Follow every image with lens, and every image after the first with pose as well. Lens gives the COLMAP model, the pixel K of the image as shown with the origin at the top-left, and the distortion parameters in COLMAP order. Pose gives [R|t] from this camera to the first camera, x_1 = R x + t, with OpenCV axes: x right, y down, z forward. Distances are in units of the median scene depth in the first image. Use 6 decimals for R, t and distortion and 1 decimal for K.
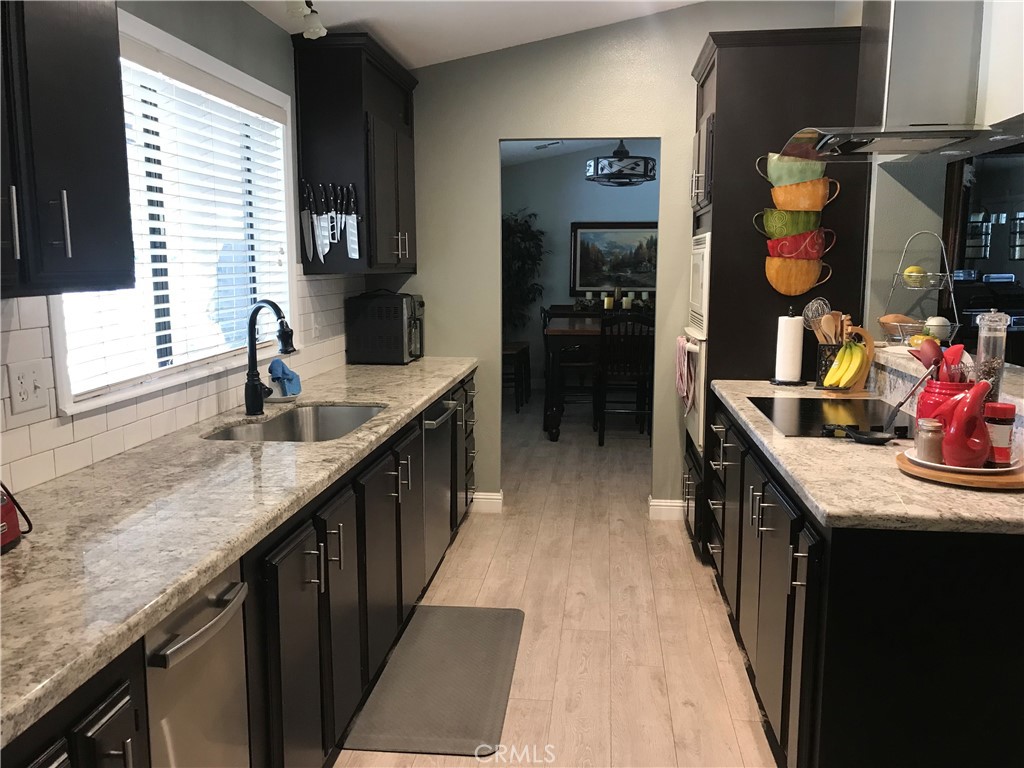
lens RADIAL K [[850.8, 0, 512.0], [0, 850.8, 388.8], [0, 0, 1]] dist [0.039852, -0.063072]
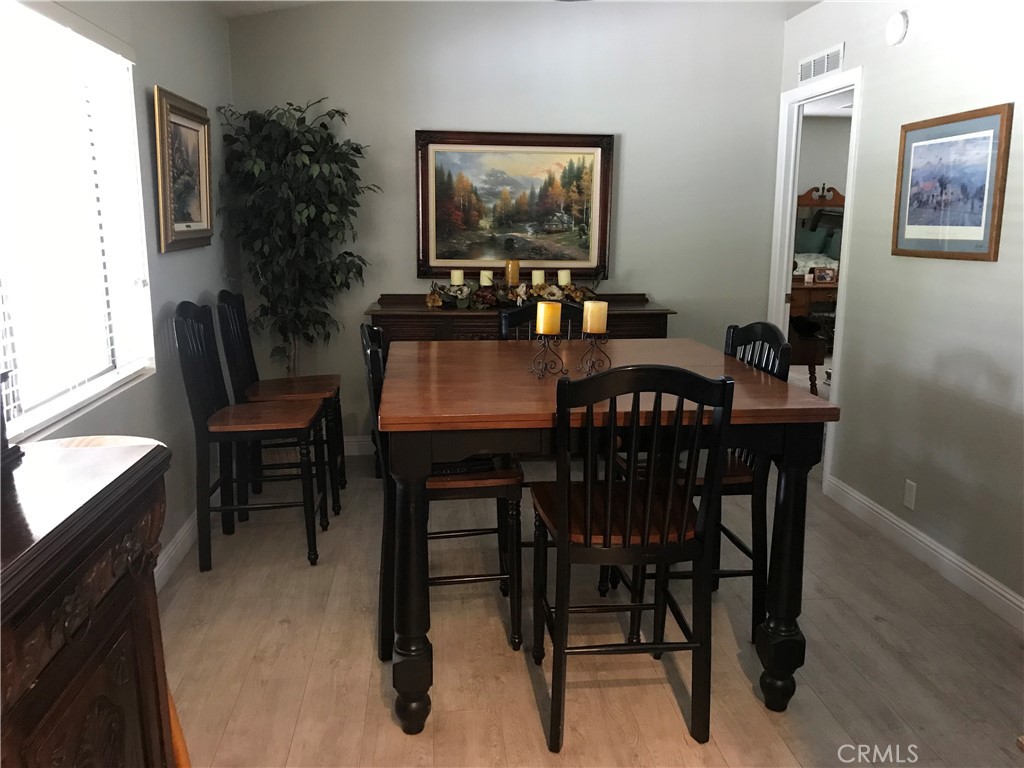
lens RADIAL K [[850.8, 0, 519.9], [0, 850.8, 386.4], [0, 0, 1]] dist [0.039852, -0.063072]
pose [[0.976444, -0.035894, 0.212765, 0.037298], [0.025751, 0.998404, 0.050254, -0.151585], [-0.214229, -0.043591, 0.975810, 1.083415]]
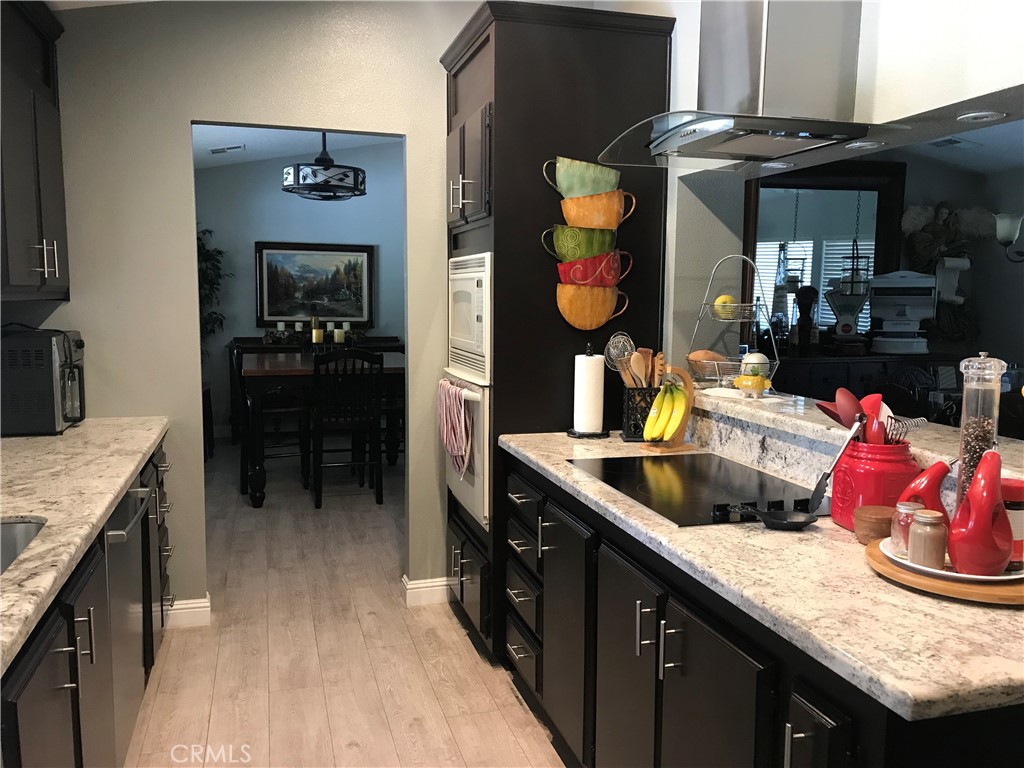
lens RADIAL K [[850.8, 0, 519.6], [0, 850.8, 388.2], [0, 0, 1]] dist [0.039852, -0.063072]
pose [[0.921213, -0.035908, 0.387397, -0.052770], [0.048554, 0.998558, -0.022903, -0.033639], [-0.386016, 0.039908, 0.921628, 0.242862]]
